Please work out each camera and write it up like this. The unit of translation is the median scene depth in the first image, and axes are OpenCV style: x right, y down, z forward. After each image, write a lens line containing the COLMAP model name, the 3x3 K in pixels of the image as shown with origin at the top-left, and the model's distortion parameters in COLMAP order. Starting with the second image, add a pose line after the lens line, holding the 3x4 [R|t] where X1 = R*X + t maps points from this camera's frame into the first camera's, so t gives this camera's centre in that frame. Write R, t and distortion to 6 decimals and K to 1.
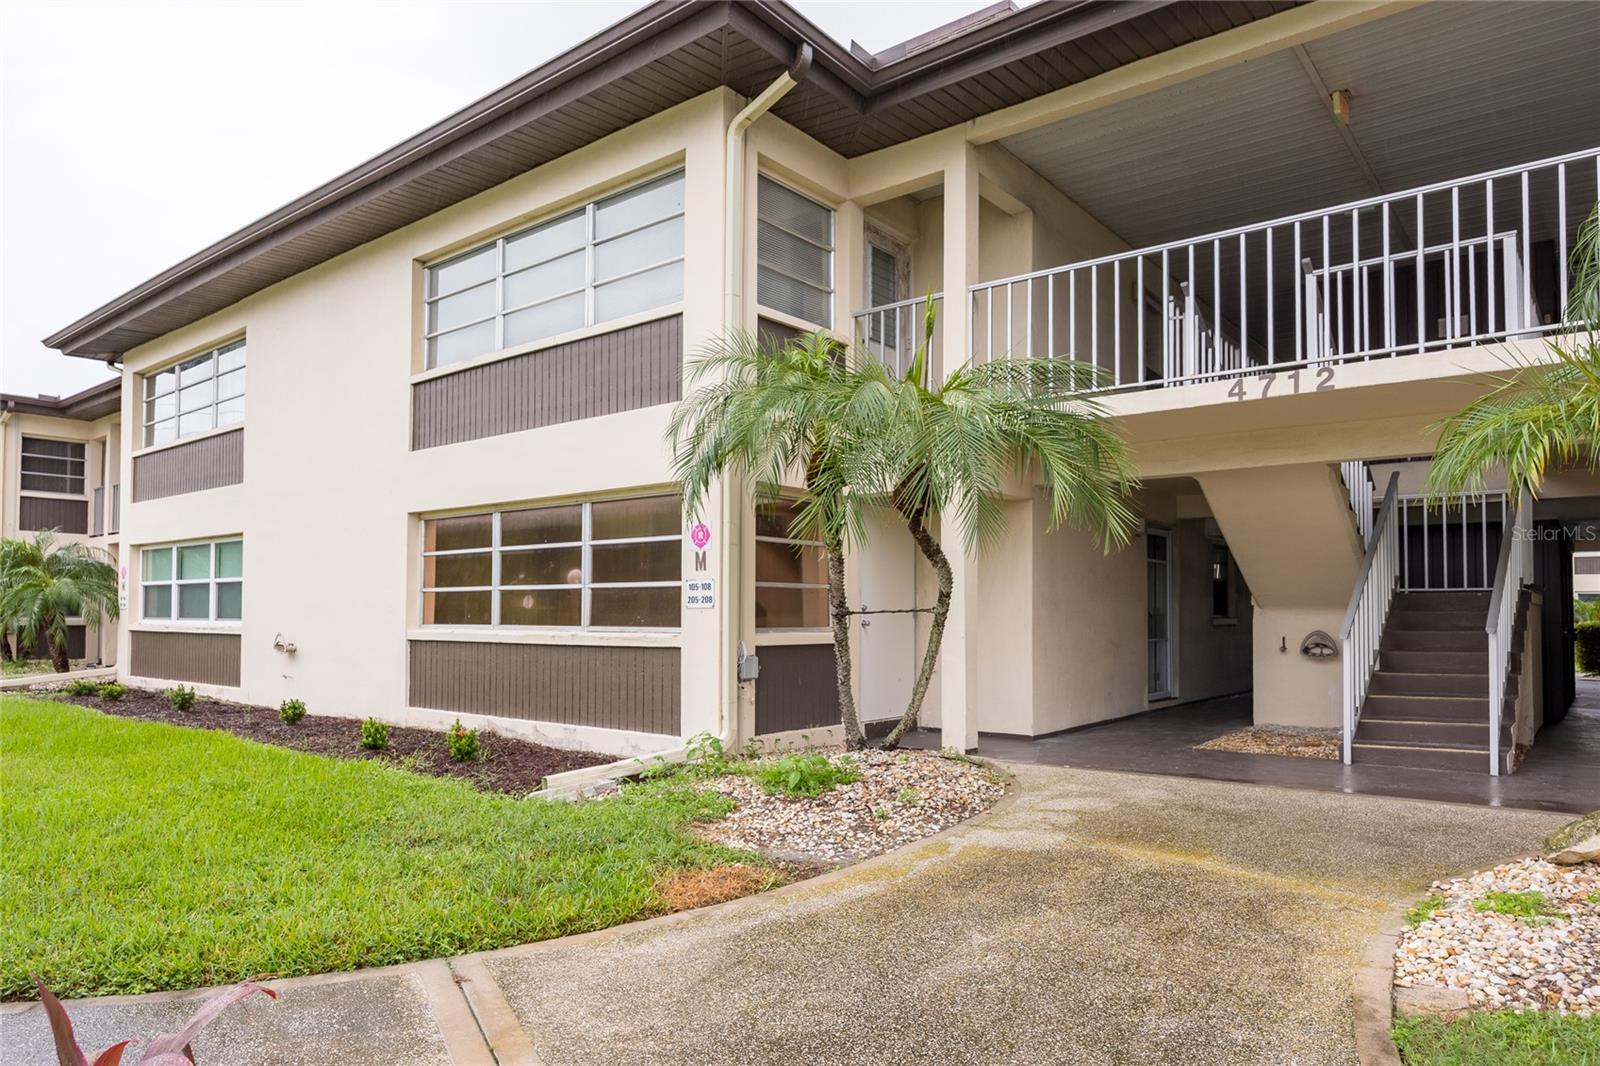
lens RADIAL K [[1008.3, 0, 798.4], [0, 1008.3, 577.3], [0, 0, 1]] dist [-0.007791, 0.000629]
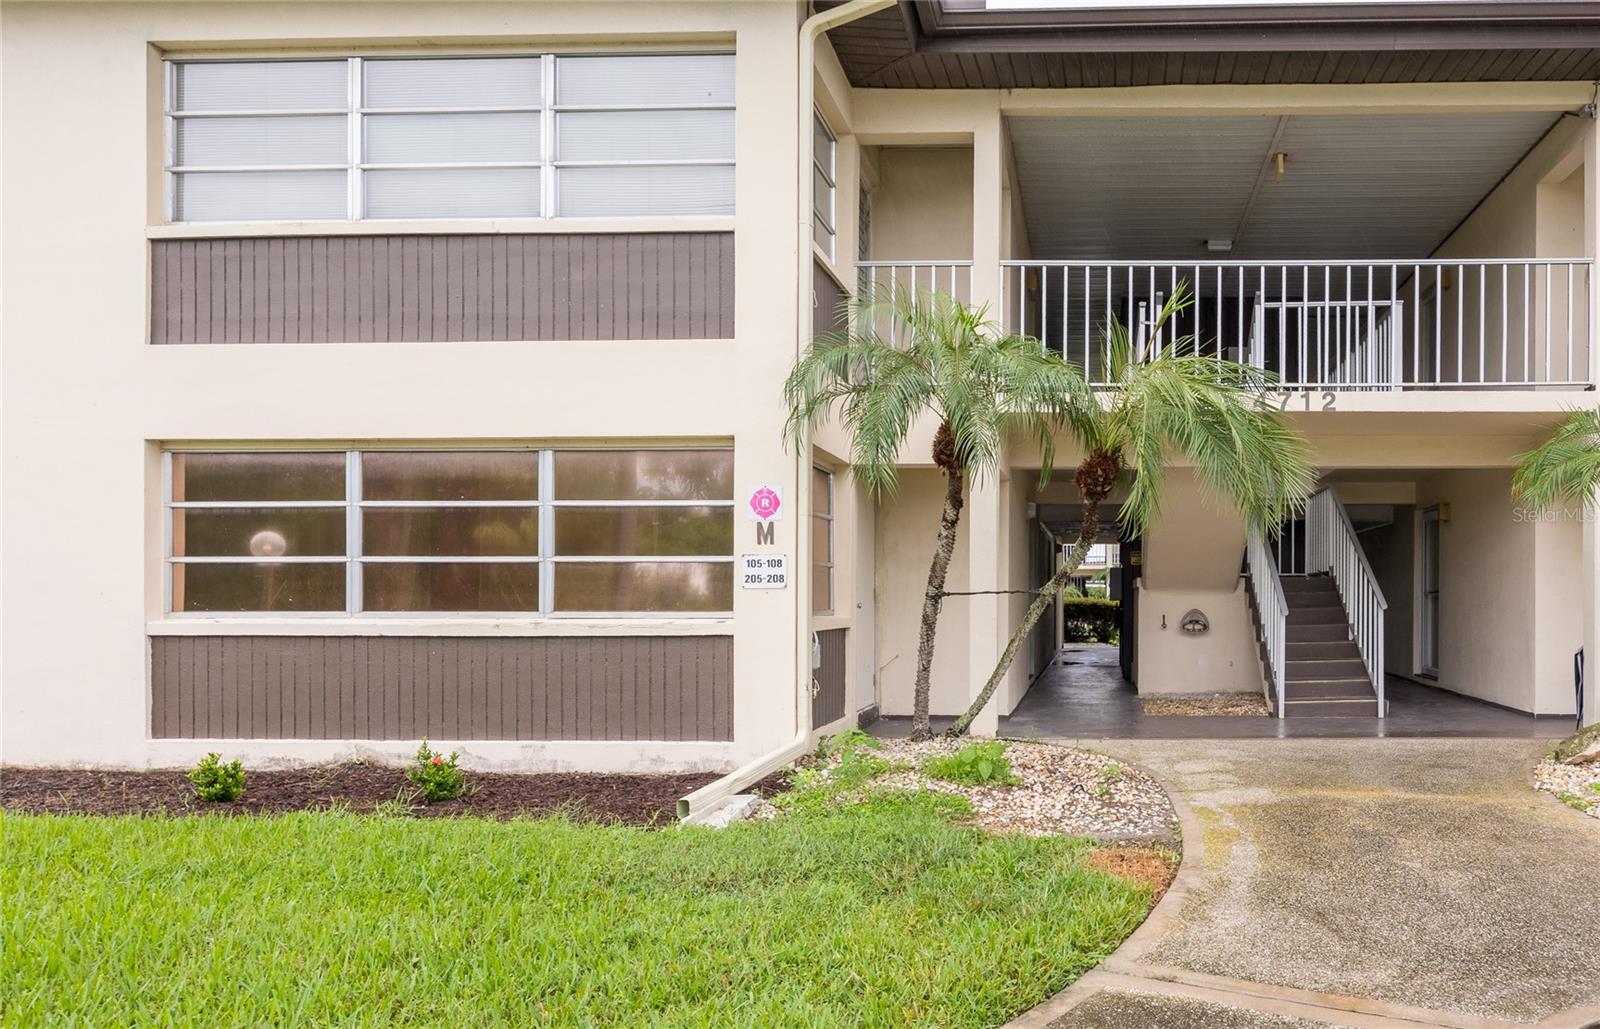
lens RADIAL K [[1186.2, 0, 862.3], [0, 1186.2, 606.1], [0, 0, 1]] dist [-0.018935, 0.017721]
pose [[0.798626, -0.006761, 0.601790, -0.566606], [-0.020747, 0.999033, 0.038757, 0.004445], [-0.601470, -0.043438, 0.797714, 0.134148]]
